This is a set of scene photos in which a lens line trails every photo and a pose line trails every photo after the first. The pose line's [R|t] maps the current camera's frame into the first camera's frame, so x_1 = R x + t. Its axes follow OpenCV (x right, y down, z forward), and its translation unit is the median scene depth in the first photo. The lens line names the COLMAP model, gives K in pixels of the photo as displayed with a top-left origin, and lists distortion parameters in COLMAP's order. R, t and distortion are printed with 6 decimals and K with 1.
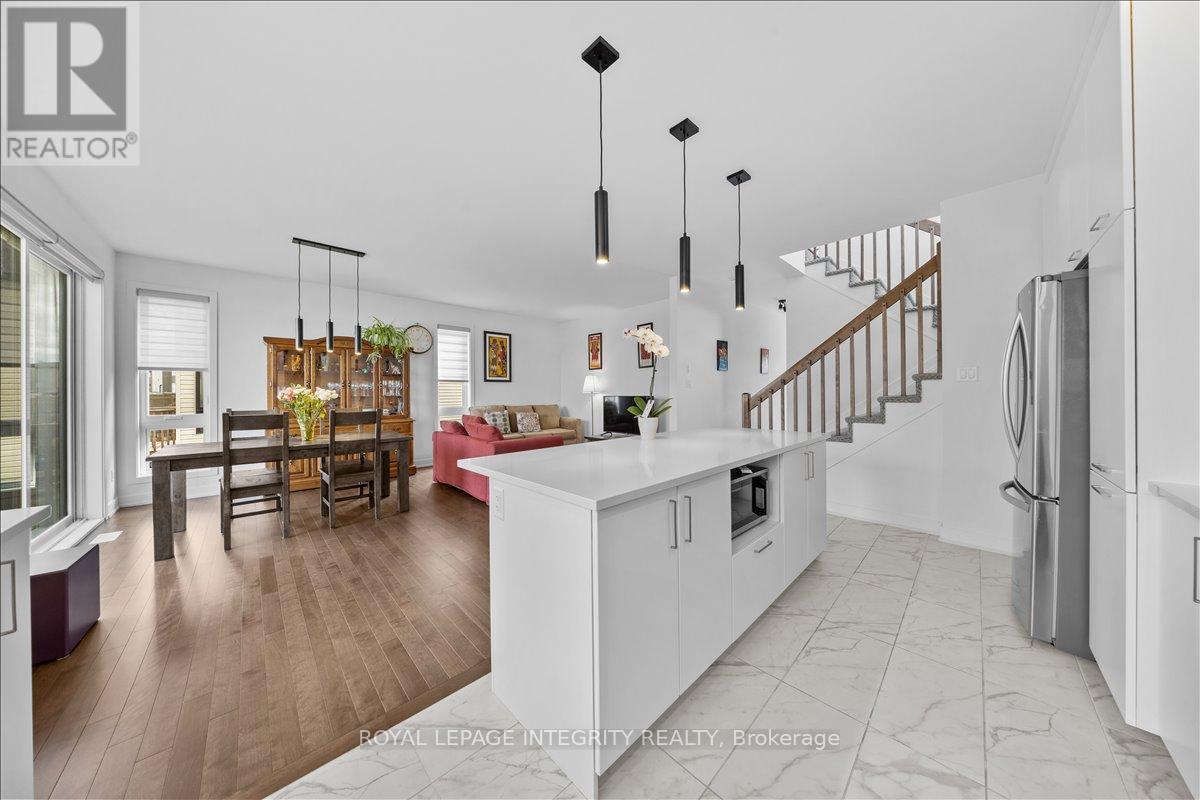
lens RADIAL K [[363.9, 0, 600.0], [0, 363.9, 400.0], [0, 0, 1]] dist [-0.009607, 0.000011]
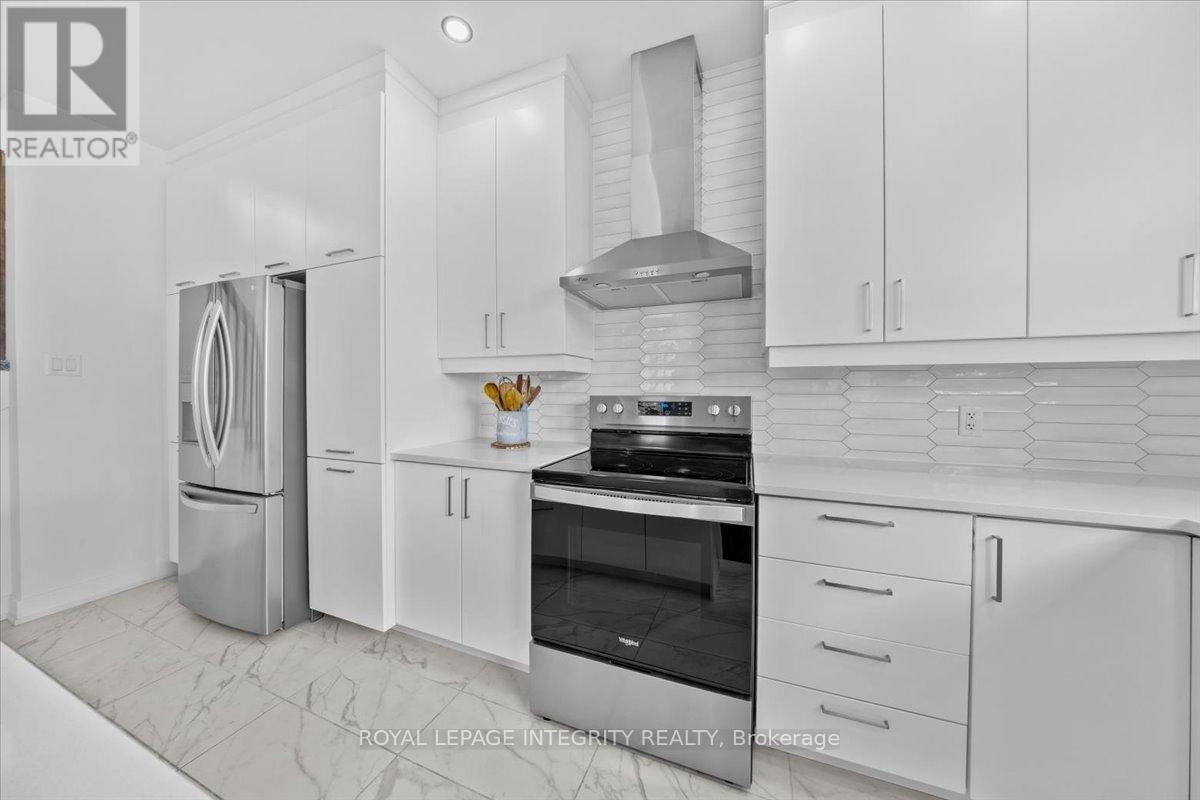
lens RADIAL K [[385.3, 0, 597.2], [0, 385.3, 392.9], [0, 0, 1]] dist [-0.011694, -0.000064]
pose [[-0.411172, -0.003043, 0.911553, -0.035224], [0.015531, 0.999826, 0.010343, -0.002914], [-0.911426, 0.018410, -0.411053, 0.146084]]
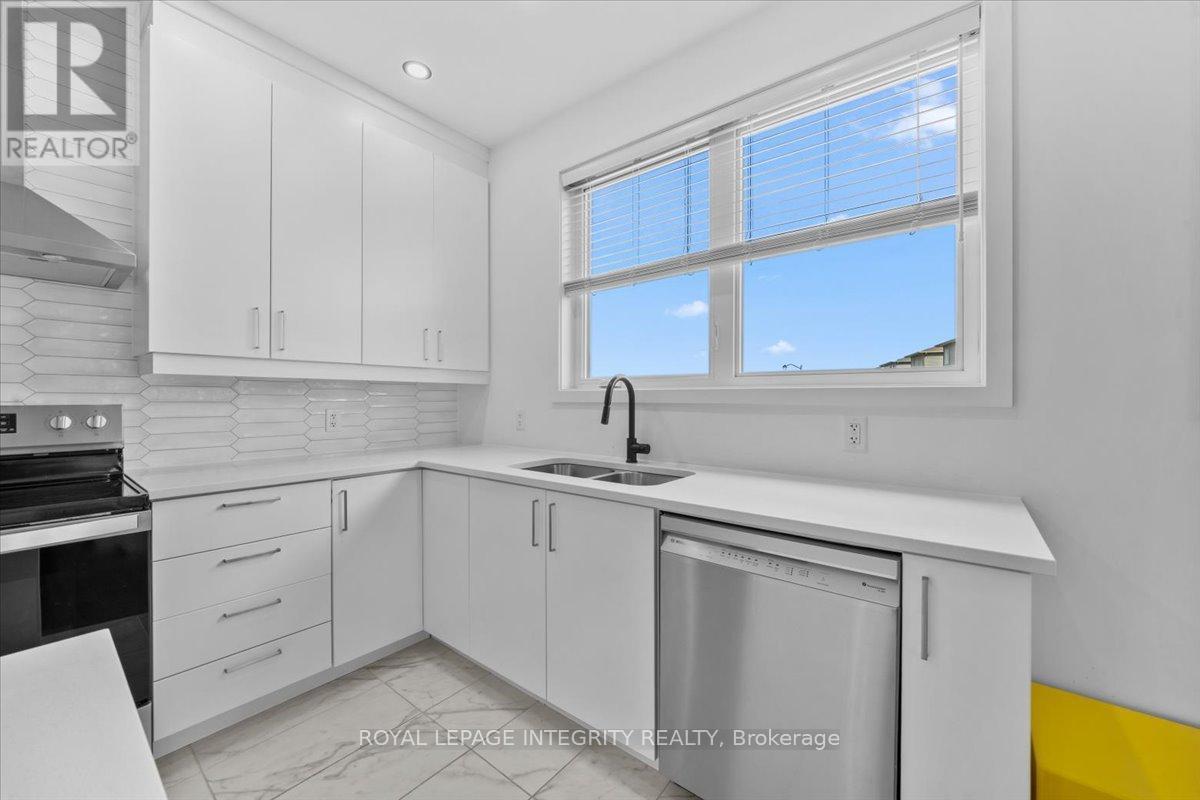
lens RADIAL K [[457.0, 0, 601.9], [0, 457.0, 401.3], [0, 0, 1]] dist [-0.011402, -0.000134]
pose [[-0.990295, 0.004227, -0.138917, -0.082895], [0.001074, 0.999740, 0.022767, -0.004068], [0.138977, 0.022397, -0.990042, 0.242103]]
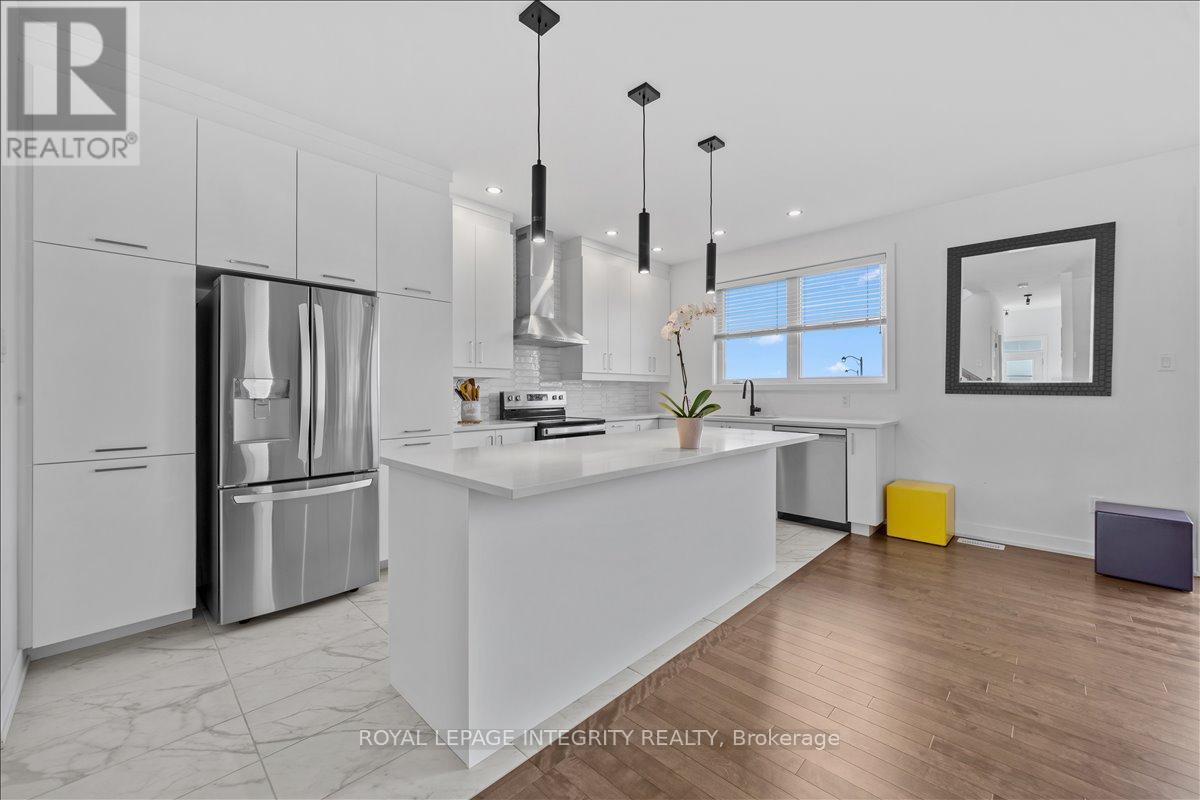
lens RADIAL K [[466.2, 0, 595.7], [0, 466.2, 392.9], [0, 0, 1]] dist [-0.011797, -0.000162]
pose [[-0.999624, 0.006923, -0.026534, 0.120449], [0.006447, 0.999818, 0.017982, -0.006581], [0.026654, 0.017805, -0.999486, 0.666743]]
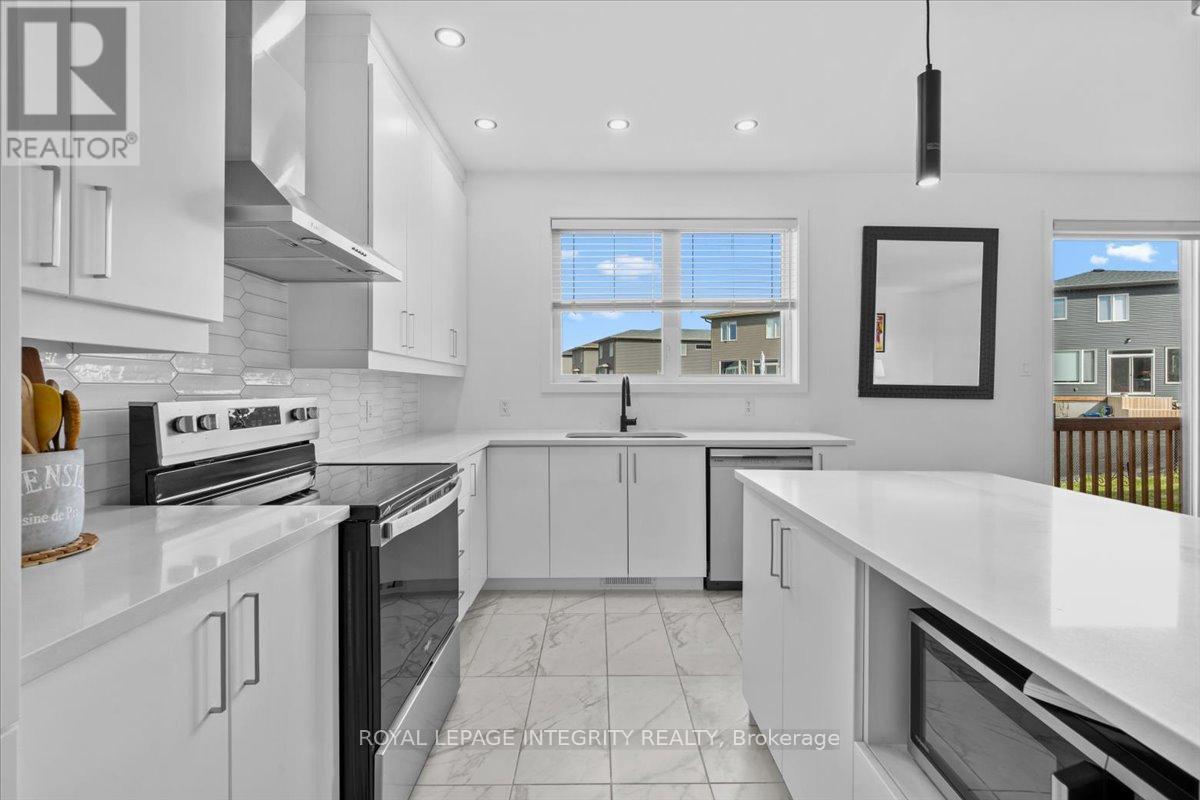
lens RADIAL K [[518.0, 0, 597.2], [0, 518.0, 389.1], [0, 0, 1]] dist [-0.003284, -0.000377]
pose [[-0.691496, 0.005280, -0.722361, 0.254054], [-0.007436, 0.999868, 0.014427, -0.006786], [0.722342, 0.015348, -0.691366, 0.287014]]
